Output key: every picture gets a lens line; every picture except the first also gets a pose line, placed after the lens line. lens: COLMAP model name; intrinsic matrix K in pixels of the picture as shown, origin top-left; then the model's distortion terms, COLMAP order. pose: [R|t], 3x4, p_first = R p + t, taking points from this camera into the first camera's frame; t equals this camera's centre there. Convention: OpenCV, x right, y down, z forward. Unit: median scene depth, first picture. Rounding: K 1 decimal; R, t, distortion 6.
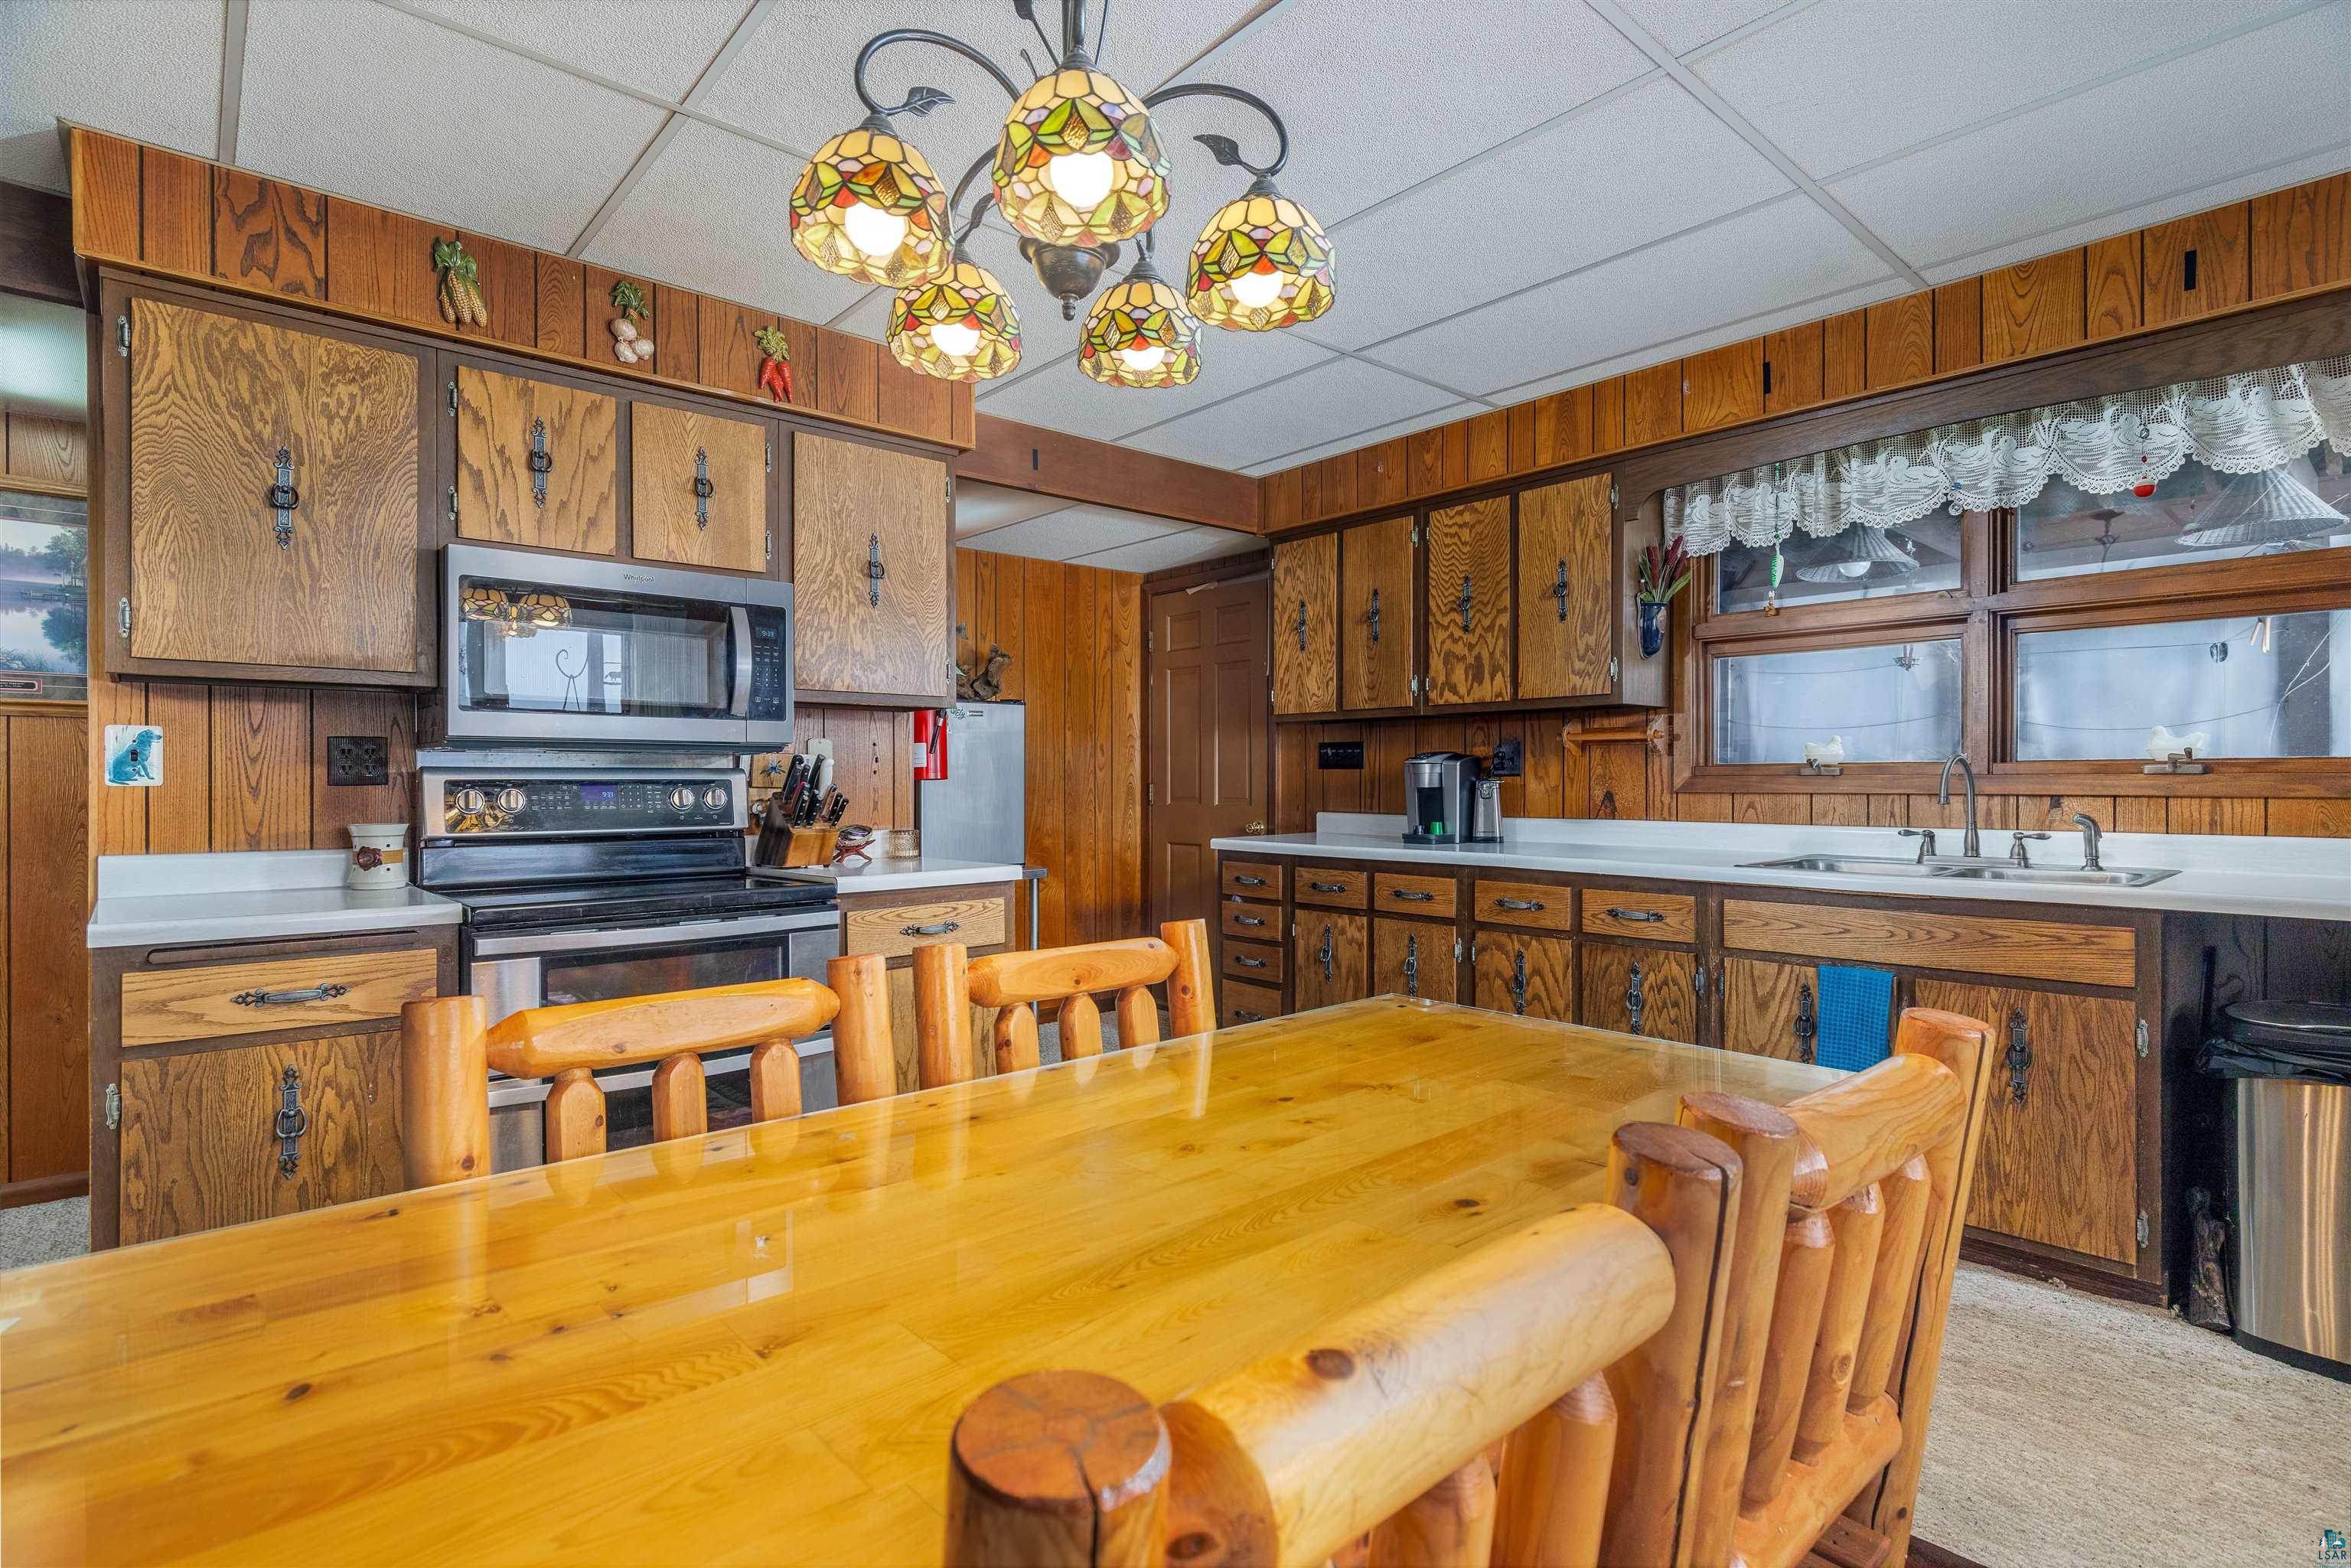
lens RADIAL K [[1134.7, 0, 1189.5], [0, 1134.7, 782.1], [0, 0, 1]] dist [-0.003964, -0.000397]
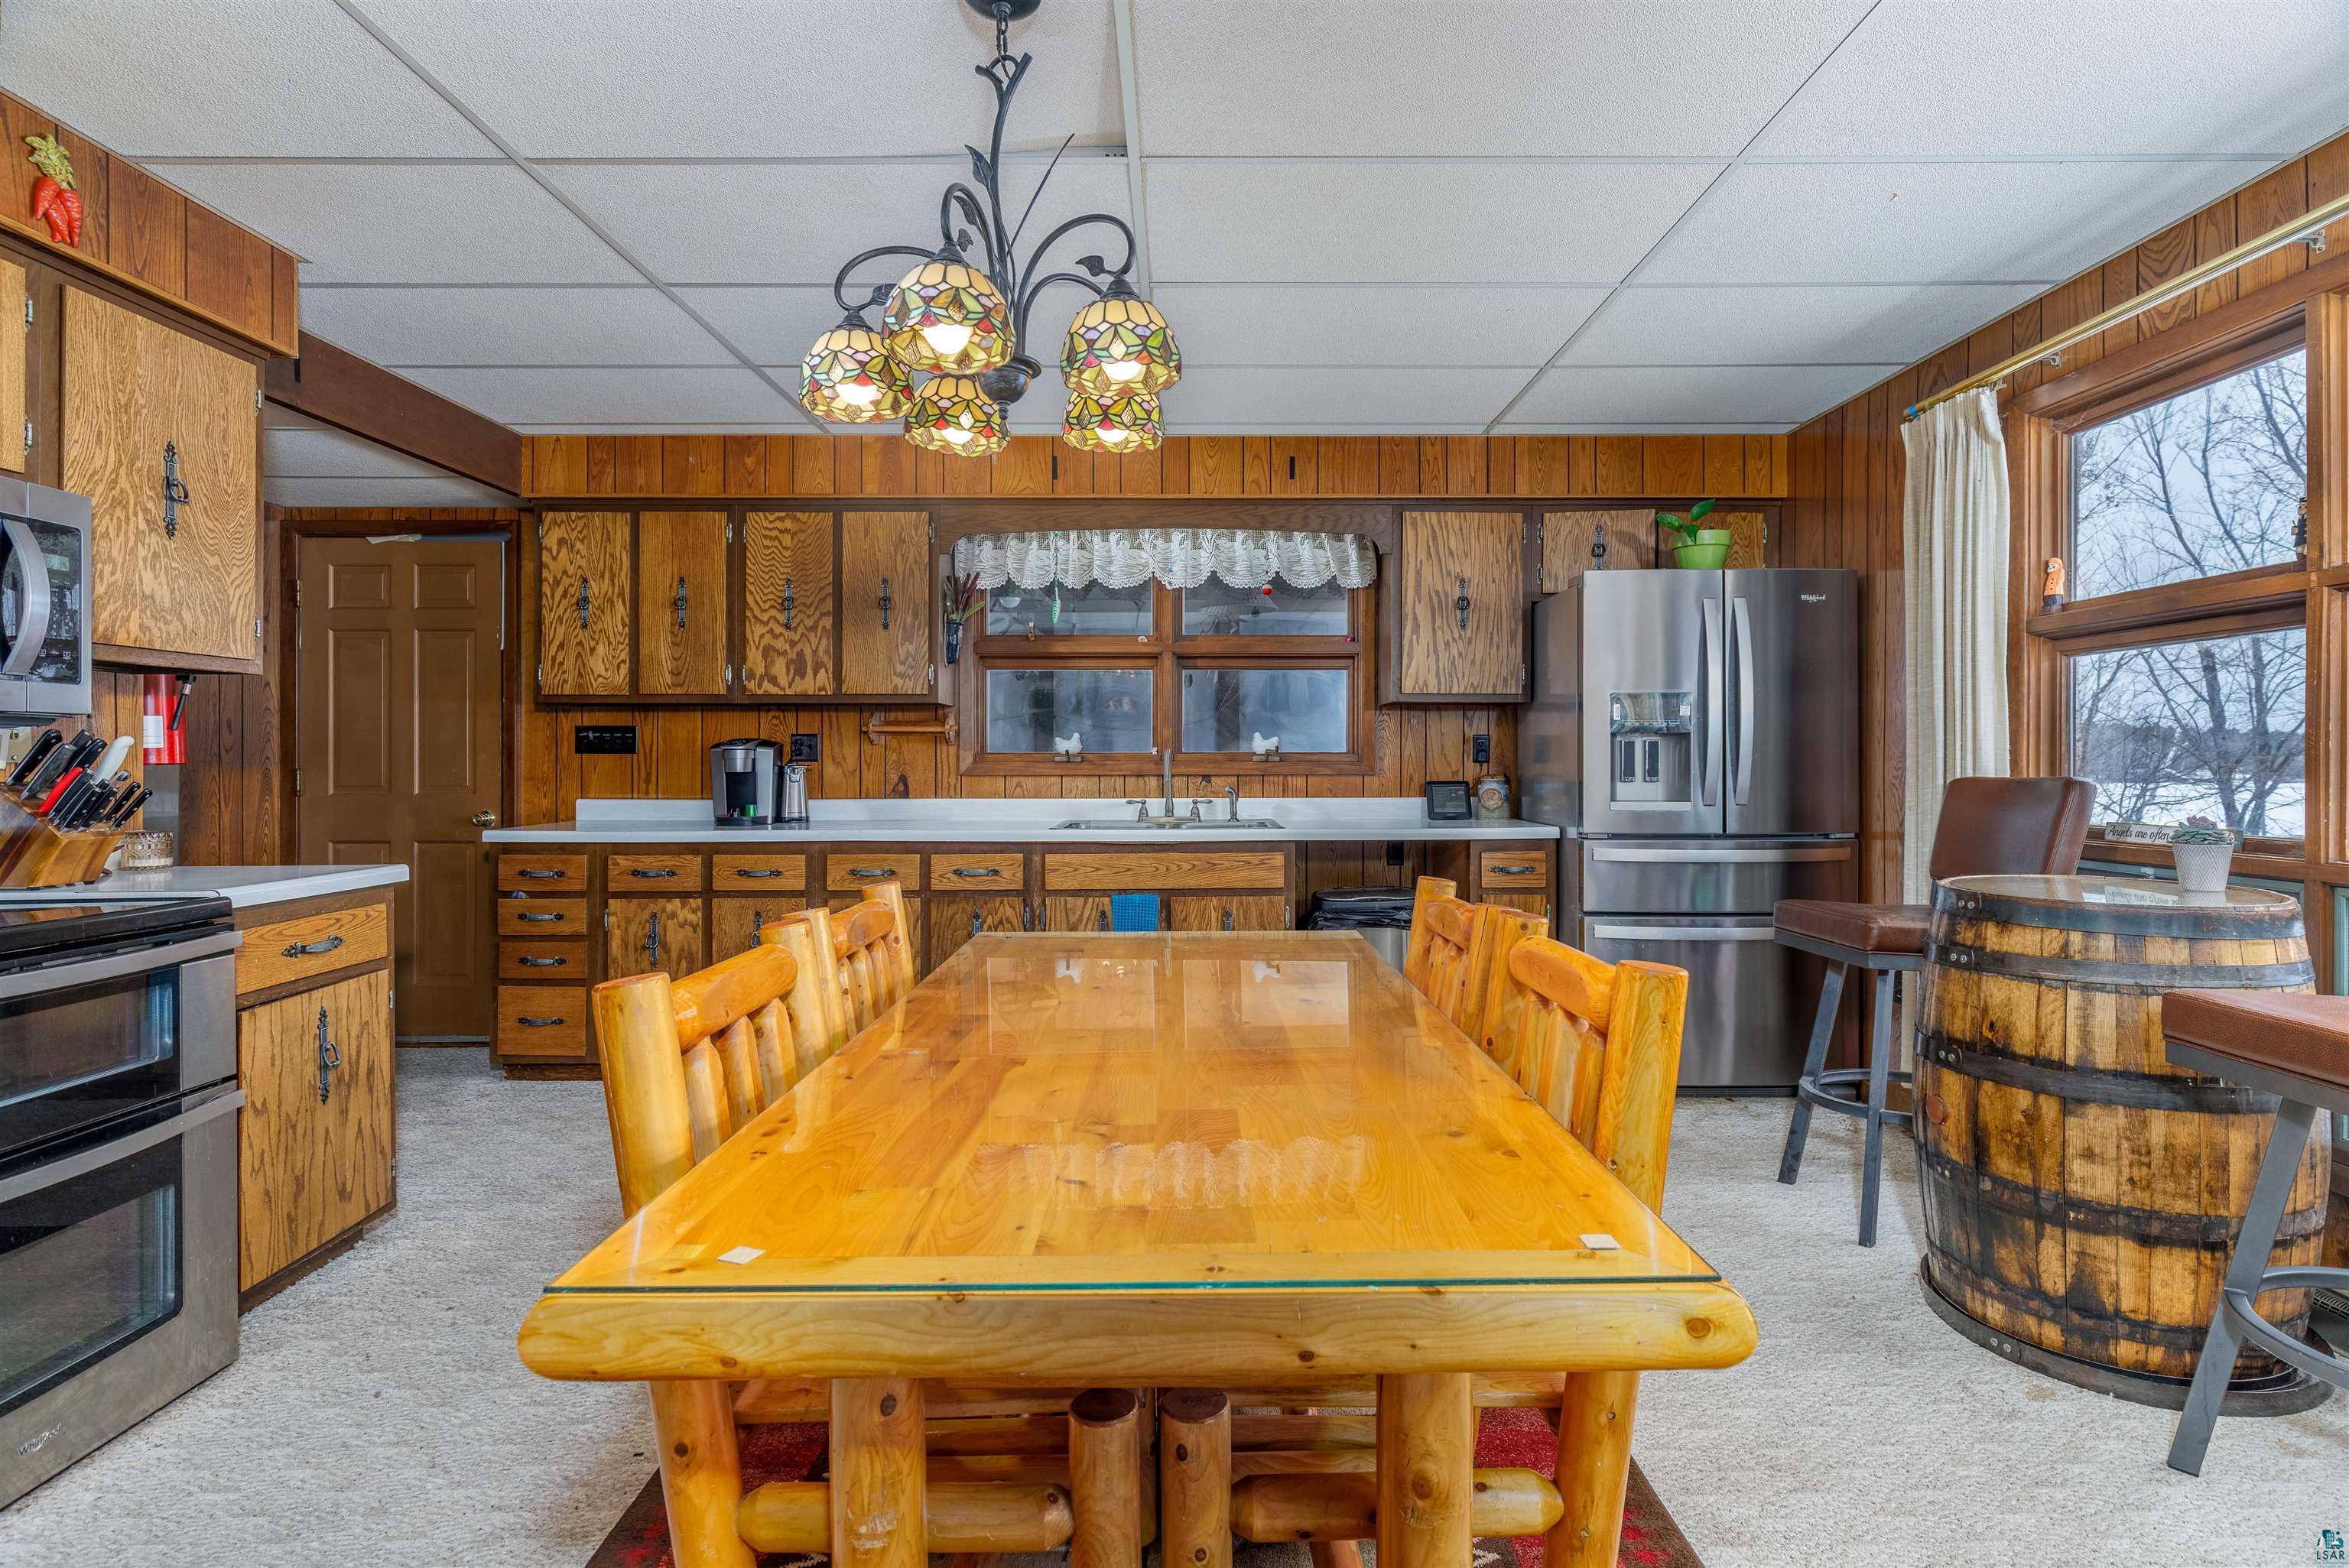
lens RADIAL K [[1133.7, 0, 1196.8], [0, 1133.7, 759.6], [0, 0, 1]] dist [-0.003964, -0.000397]
pose [[0.659583, 0.003692, 0.751622, -0.338792], [0.001218, 0.999981, -0.005981, -0.000148], [-0.751630, 0.004861, 0.659567, -0.014846]]
